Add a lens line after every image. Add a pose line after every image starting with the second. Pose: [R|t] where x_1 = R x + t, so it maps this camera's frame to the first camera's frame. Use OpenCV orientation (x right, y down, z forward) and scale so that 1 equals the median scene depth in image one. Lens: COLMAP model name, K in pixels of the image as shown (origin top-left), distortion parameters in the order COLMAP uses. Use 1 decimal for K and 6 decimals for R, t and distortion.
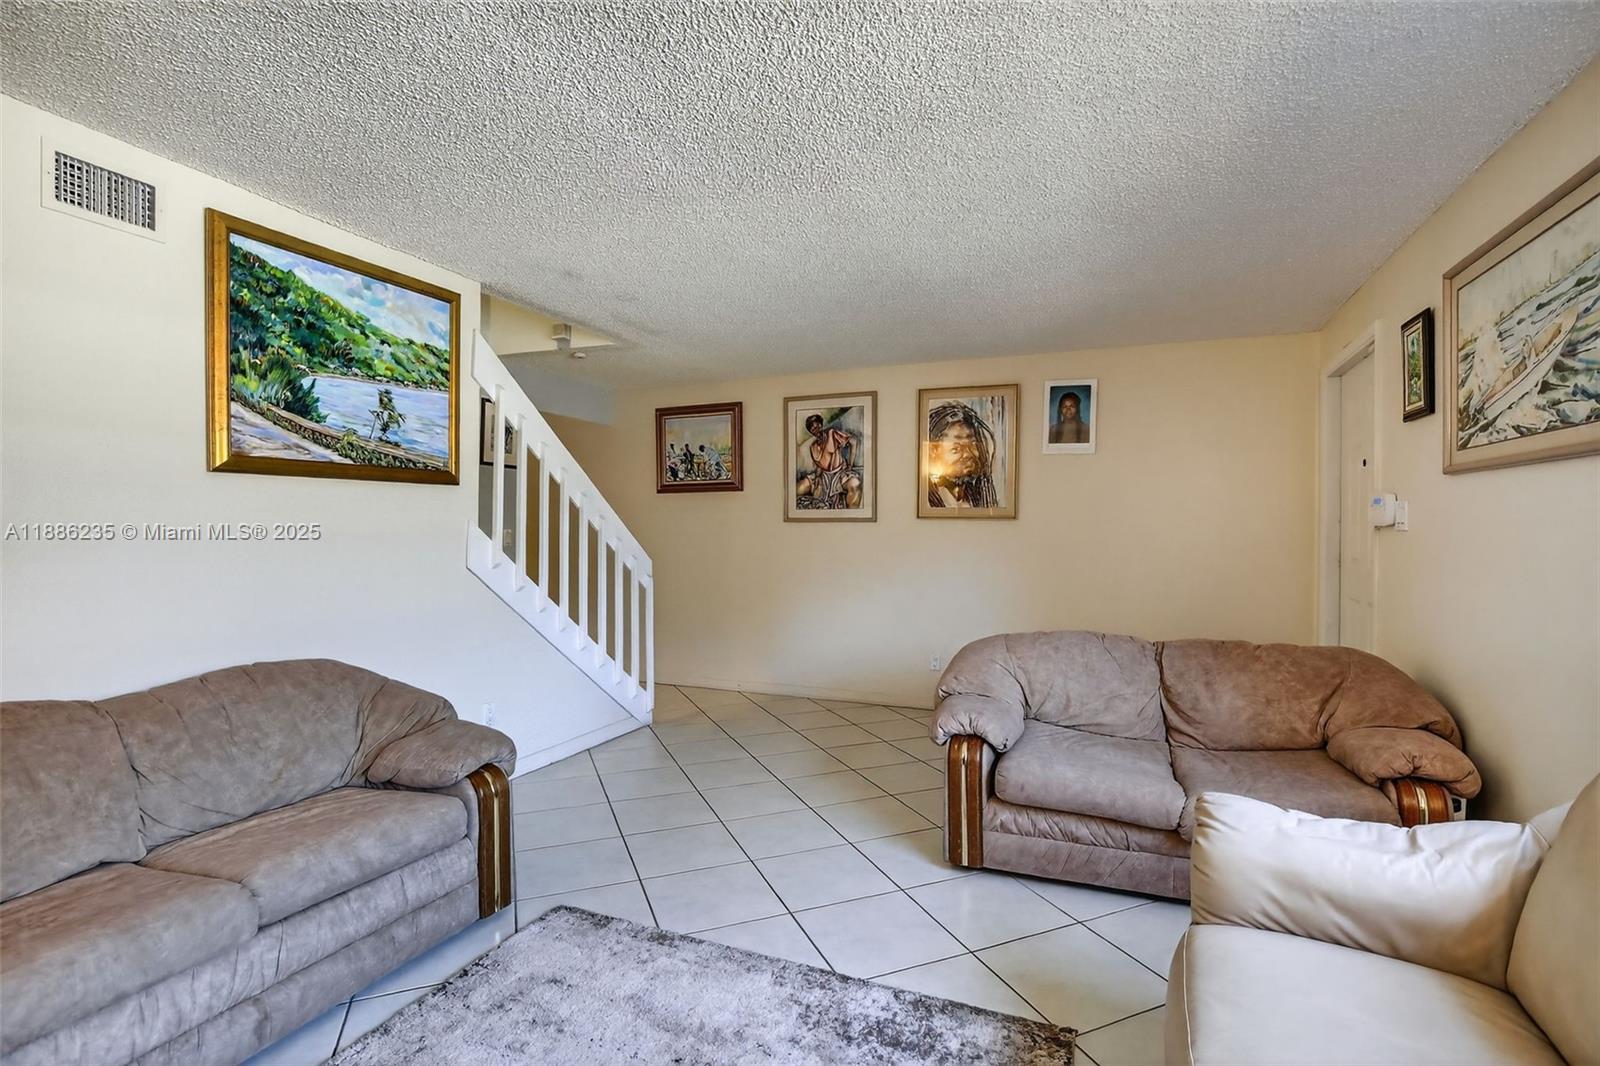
lens RADIAL K [[739.8, 0, 811.1], [0, 739.8, 538.3], [0, 0, 1]] dist [-0.030460, 0.005923]
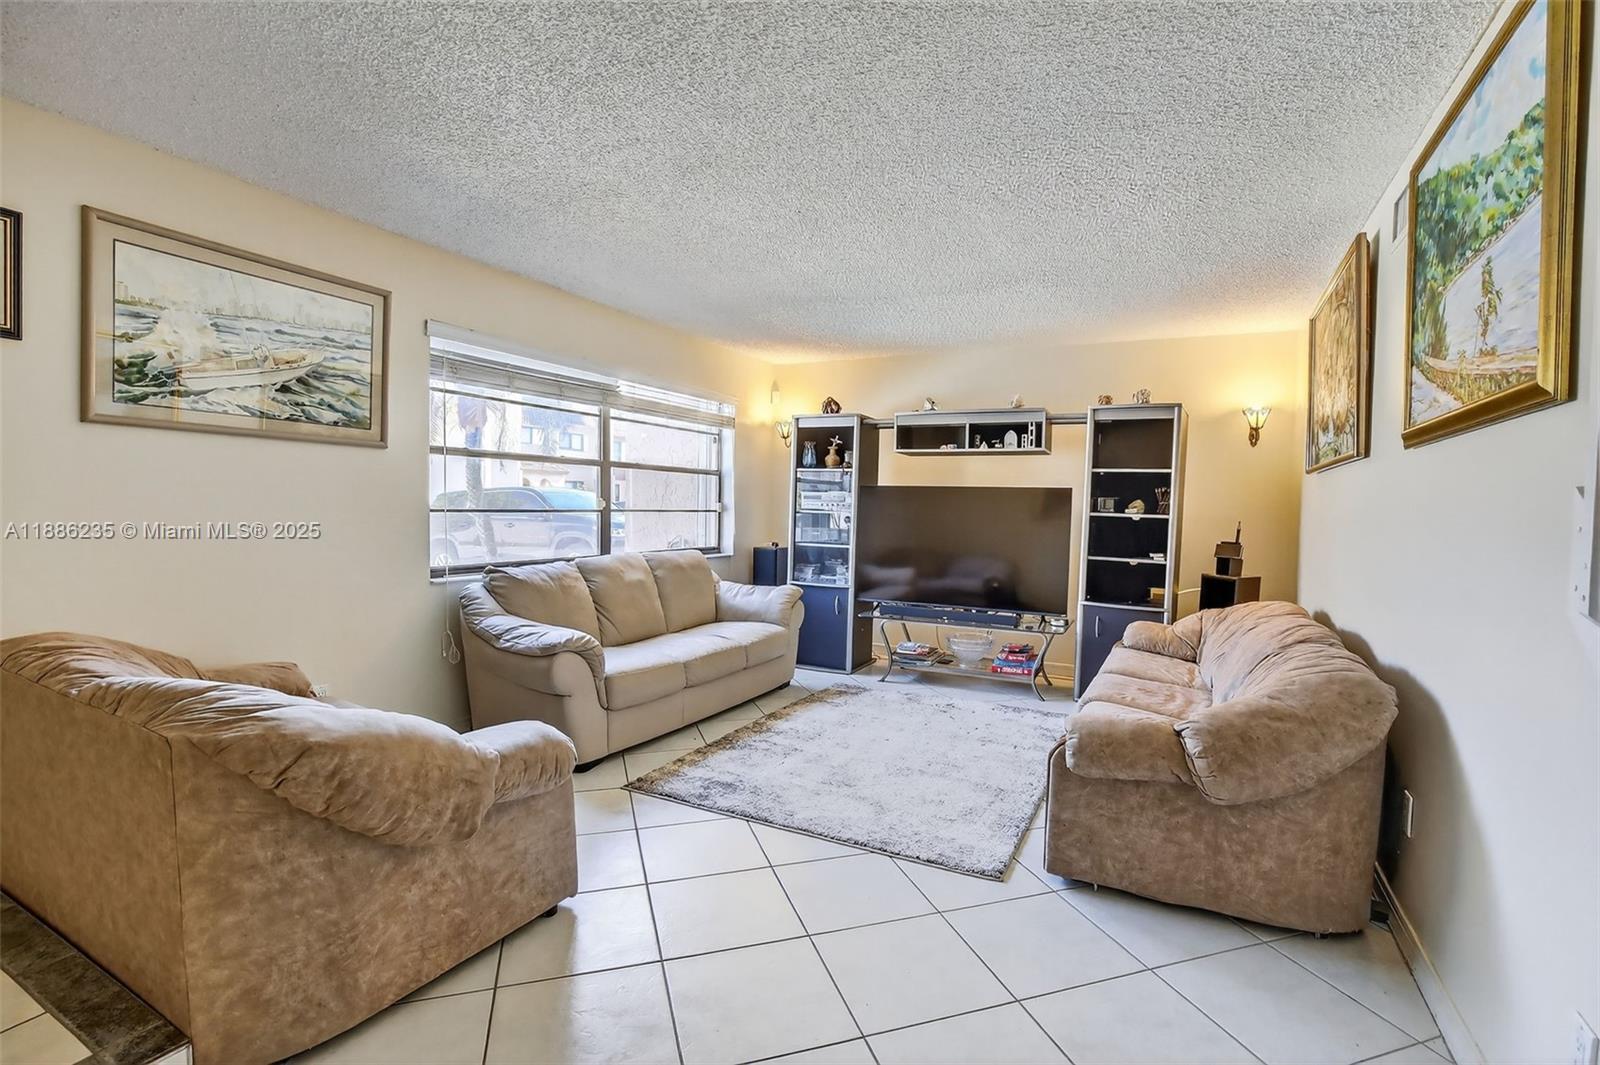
lens RADIAL K [[739.8, 0, 808.4], [0, 739.8, 531.8], [0, 0, 1]] dist [-0.030460, 0.005923]
pose [[-0.996827, -0.030309, 0.073597, -0.122159], [-0.026437, 0.998243, 0.053029, -0.019056], [-0.075075, 0.050915, -0.995877, 1.756375]]
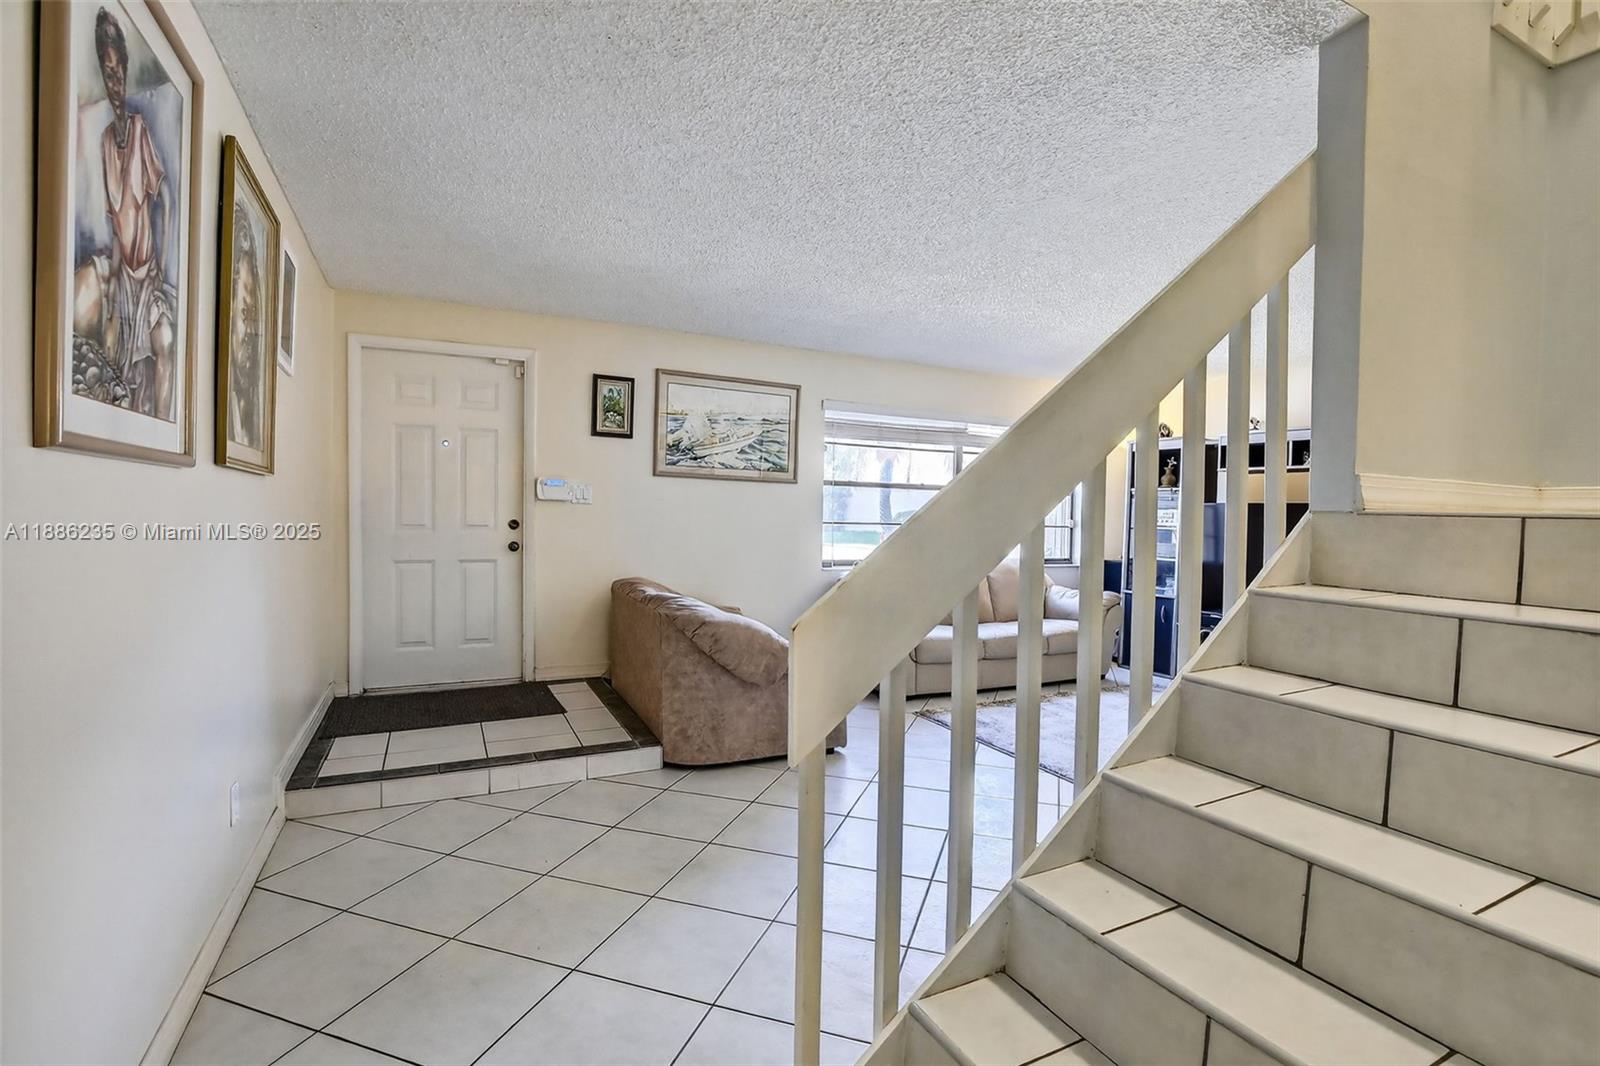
lens RADIAL K [[739.8, 0, 803.8], [0, 739.8, 525.9], [0, 0, 1]] dist [-0.030460, 0.005923]
pose [[-0.761783, -0.033789, 0.646950, -0.619203], [-0.017054, 0.999339, 0.032113, -0.025435], [-0.647608, 0.013430, -0.761856, 2.076157]]
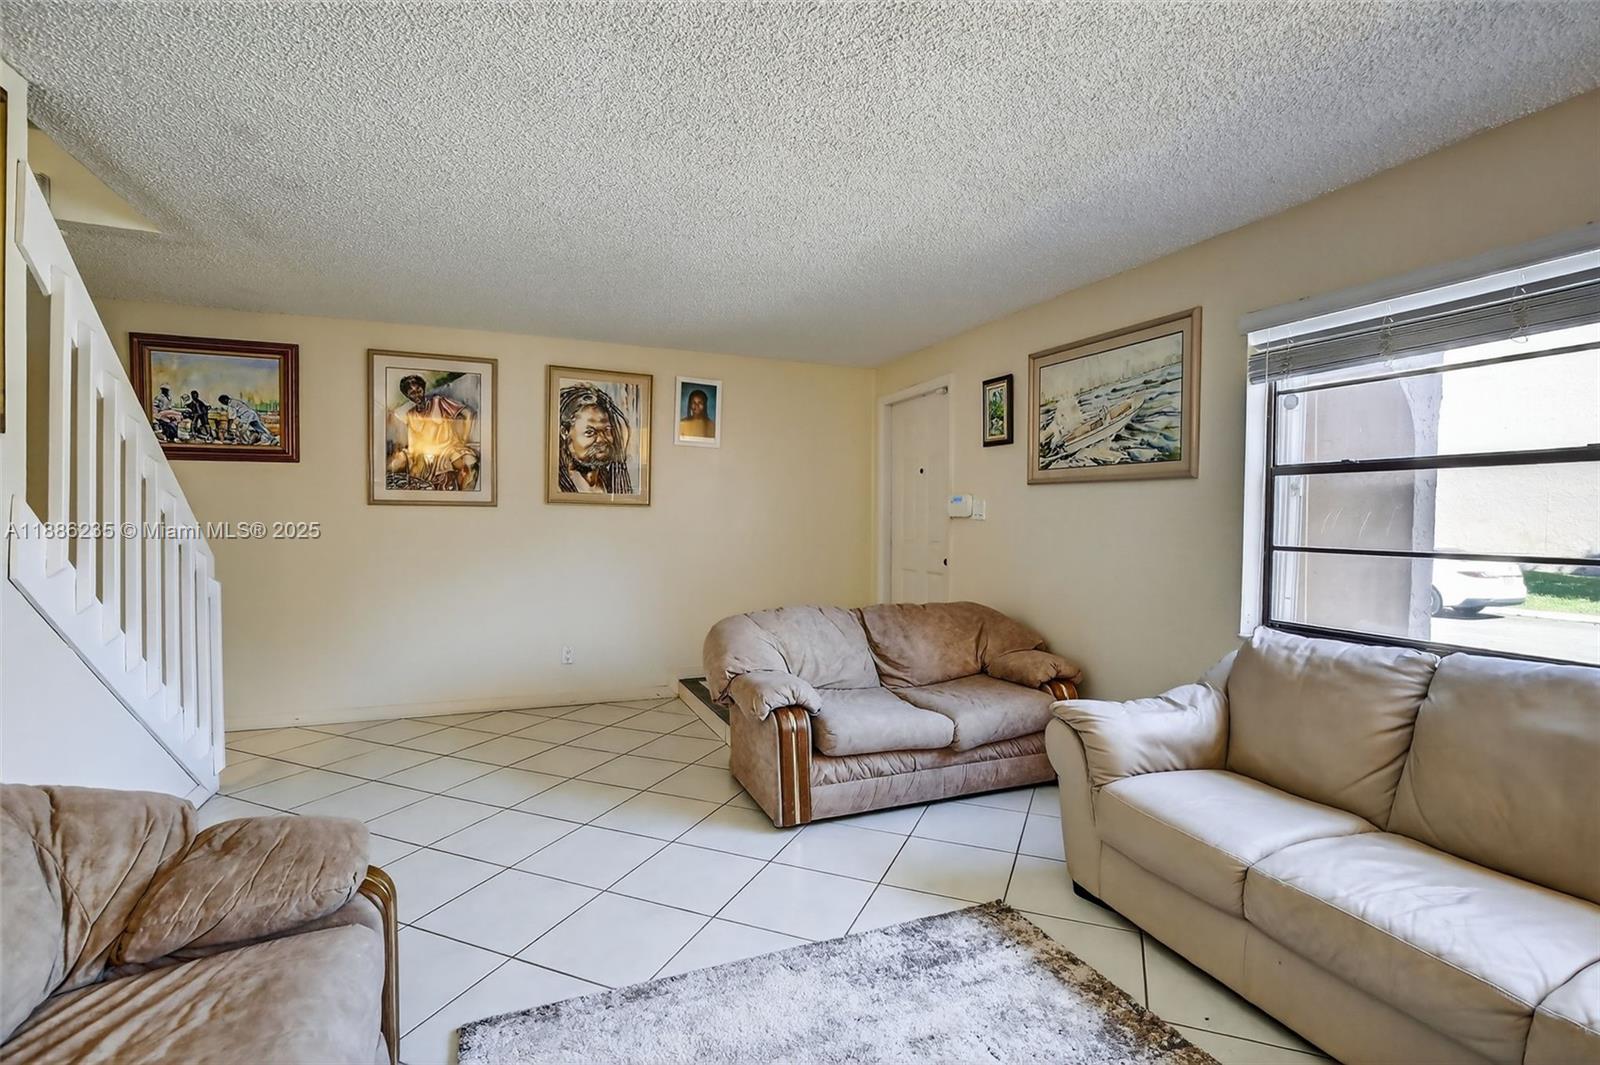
lens RADIAL K [[739.8, 0, 812.8], [0, 739.8, 531.4], [0, 0, 1]] dist [-0.030460, 0.005923]
pose [[0.701360, -0.007630, 0.712766, -0.539509], [-0.000719, 0.999935, 0.011412, -0.004964], [-0.712806, -0.008517, 0.701309, 0.207905]]
